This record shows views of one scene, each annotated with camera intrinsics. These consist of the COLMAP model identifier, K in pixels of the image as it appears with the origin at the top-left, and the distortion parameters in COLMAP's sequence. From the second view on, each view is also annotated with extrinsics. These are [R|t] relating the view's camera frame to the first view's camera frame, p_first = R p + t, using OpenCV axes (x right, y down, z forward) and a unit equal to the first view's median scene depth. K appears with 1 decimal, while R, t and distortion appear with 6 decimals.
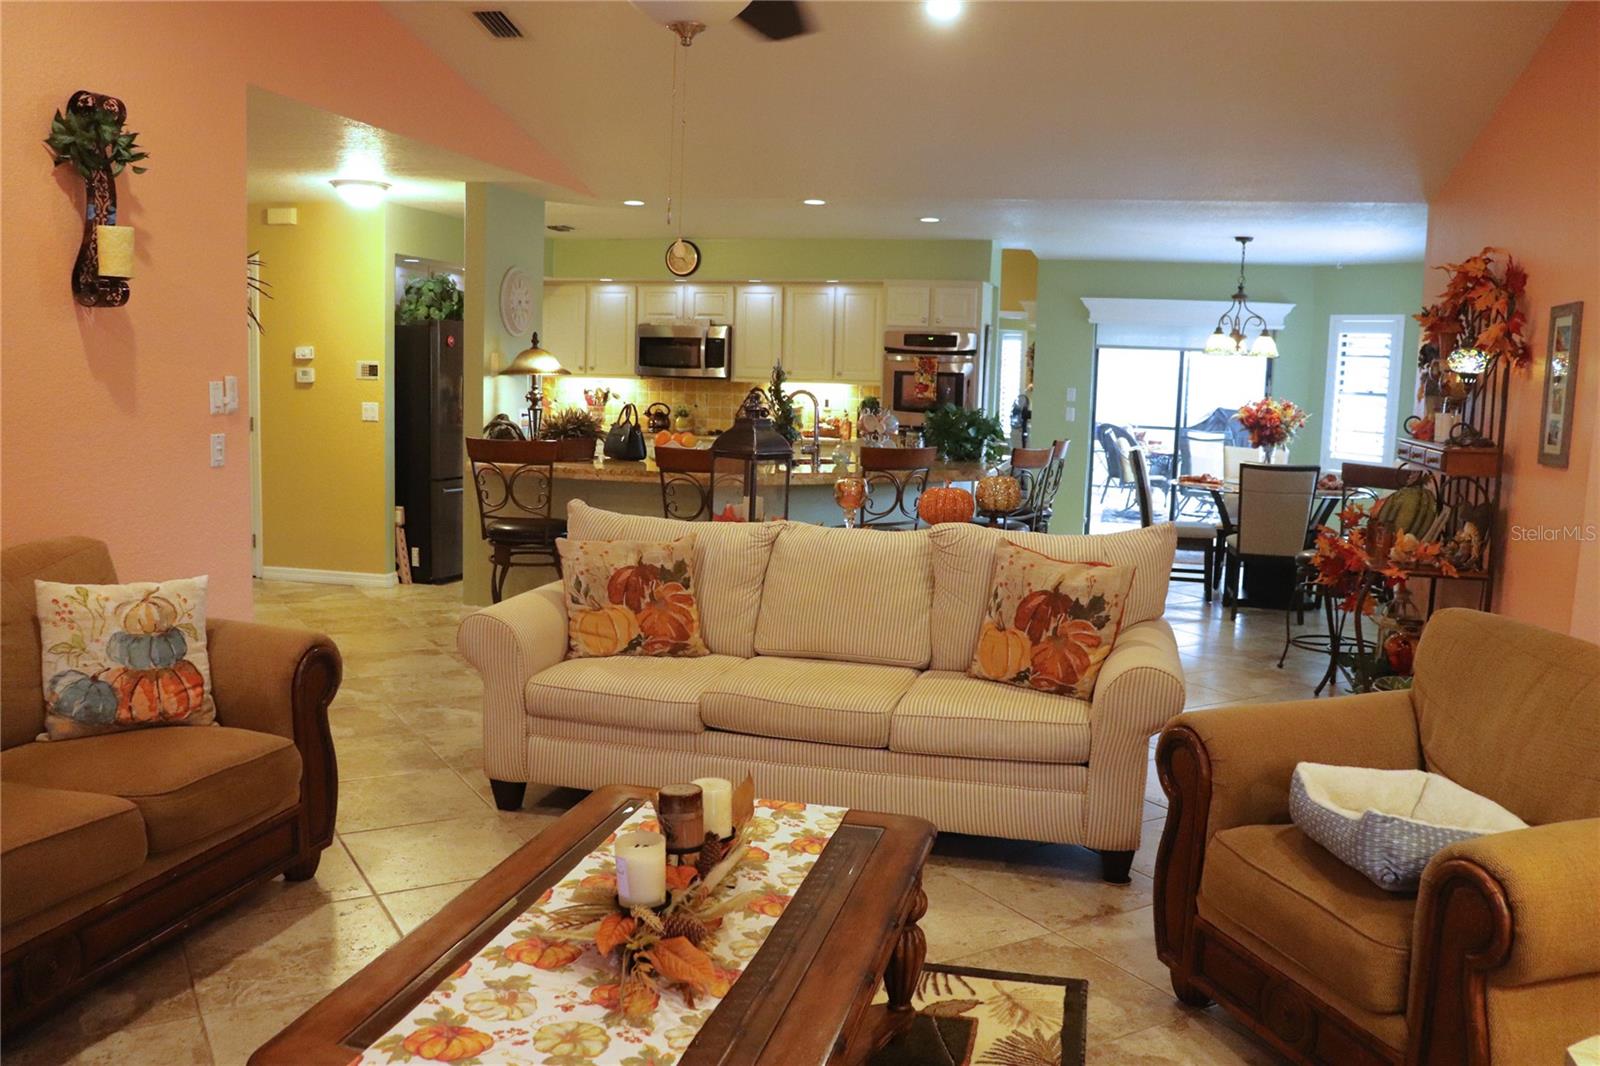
lens RADIAL K [[1315.1, 0, 800.0], [0, 1315.1, 533.0], [0, 0, 1]] dist [-0.180048, 0.159744]
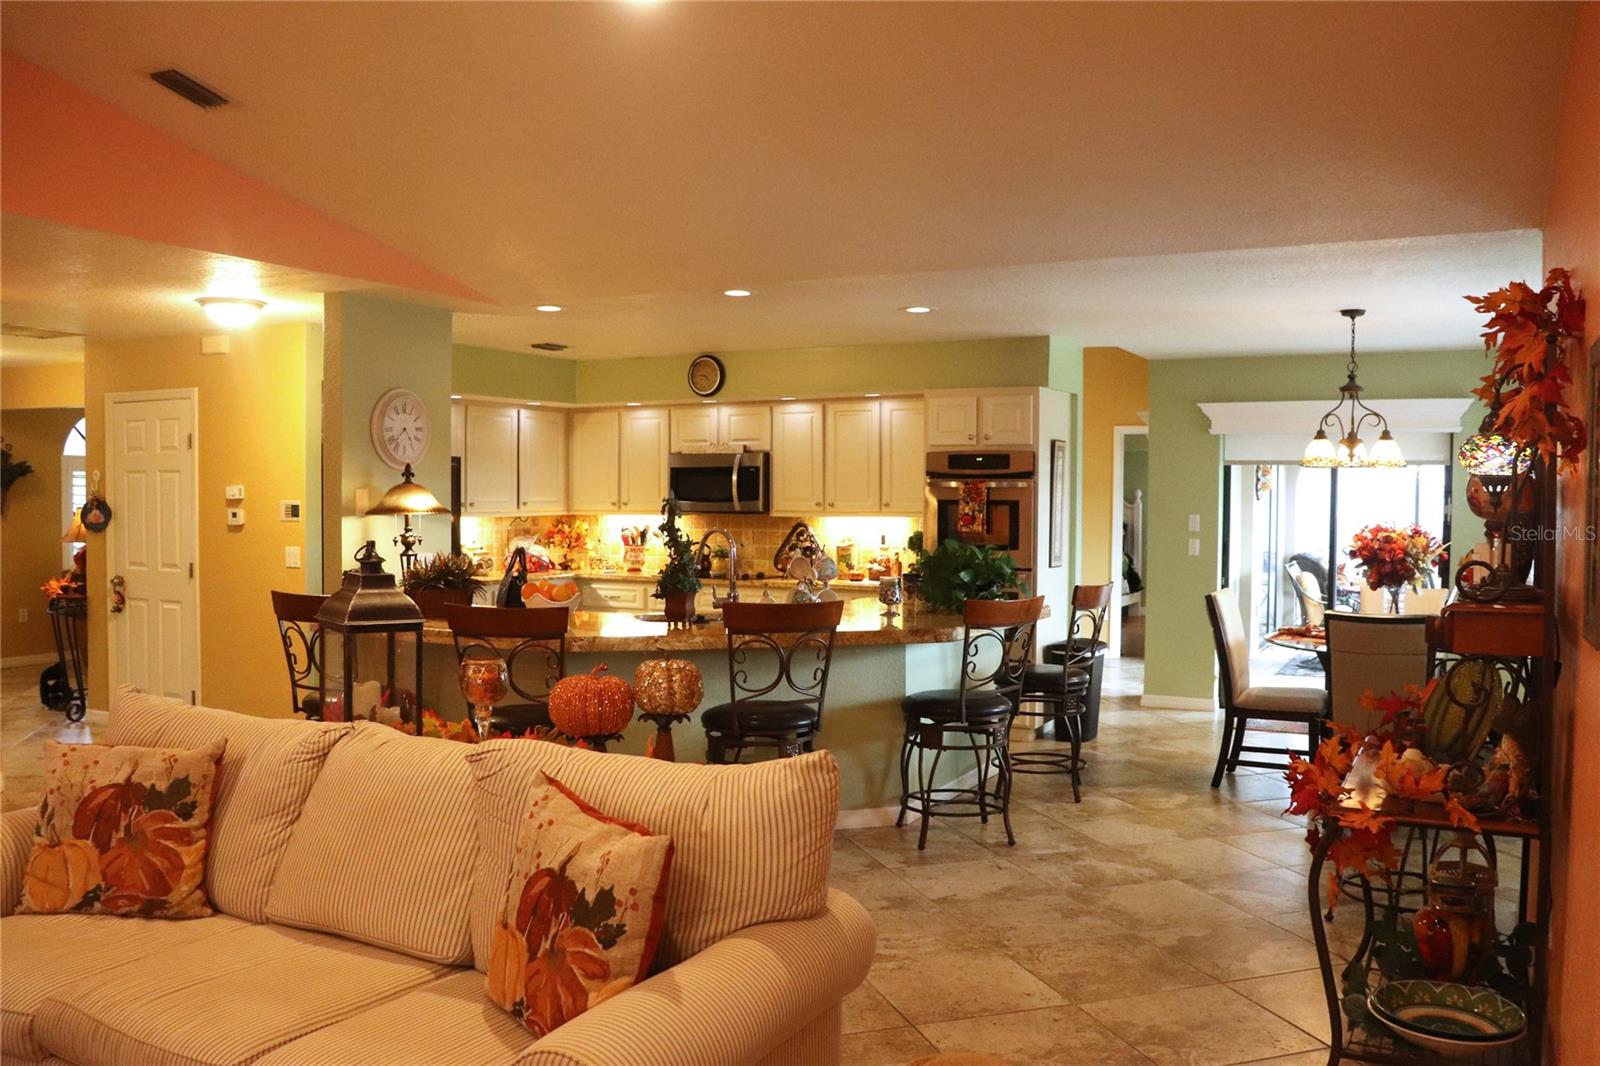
lens RADIAL K [[1315.1, 0, 800.0], [0, 1315.1, 533.0], [0, 0, 1]] dist [-0.180048, 0.159744]
pose [[0.972108, -0.016953, -0.233919, 0.183813], [-0.006604, 0.995010, -0.099556, -0.020877], [0.234440, 0.098324, 0.967145, 0.188821]]
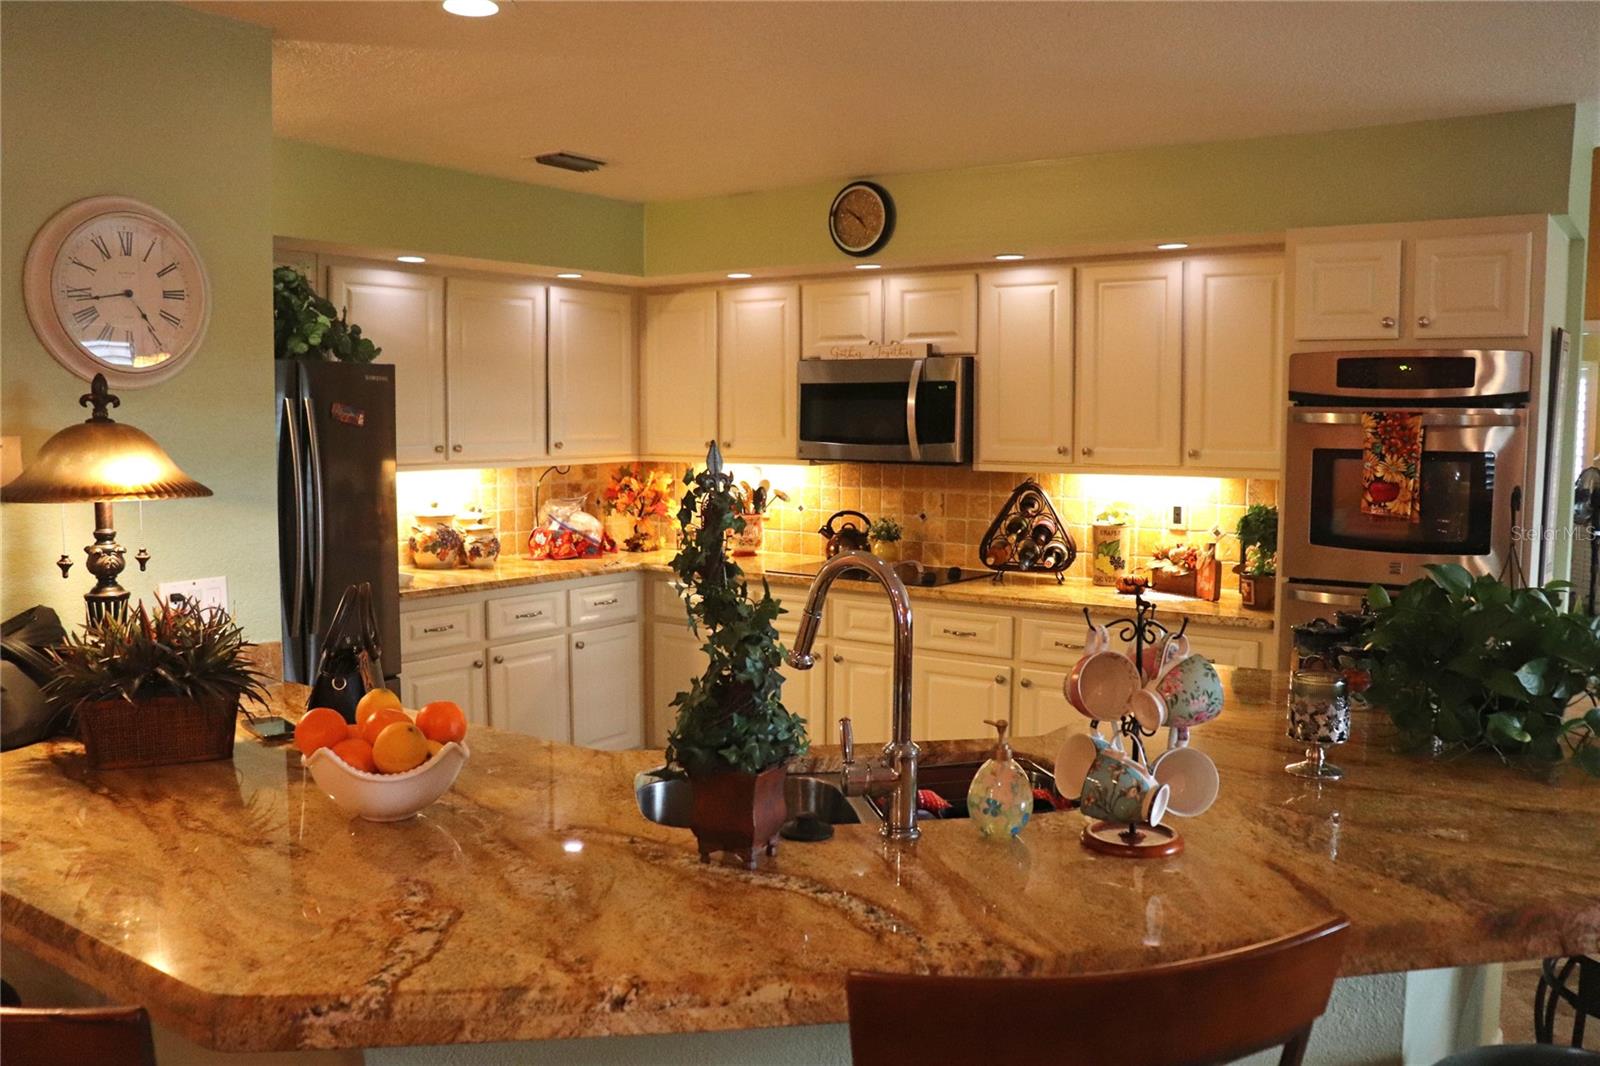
lens RADIAL K [[1315.1, 0, 800.0], [0, 1315.1, 533.0], [0, 0, 1]] dist [-0.180048, 0.159744]
pose [[0.932231, 0.008741, -0.361758, 0.068932], [-0.024032, 0.998997, -0.037791, -0.079560], [0.361065, 0.043924, 0.931506, 0.577117]]
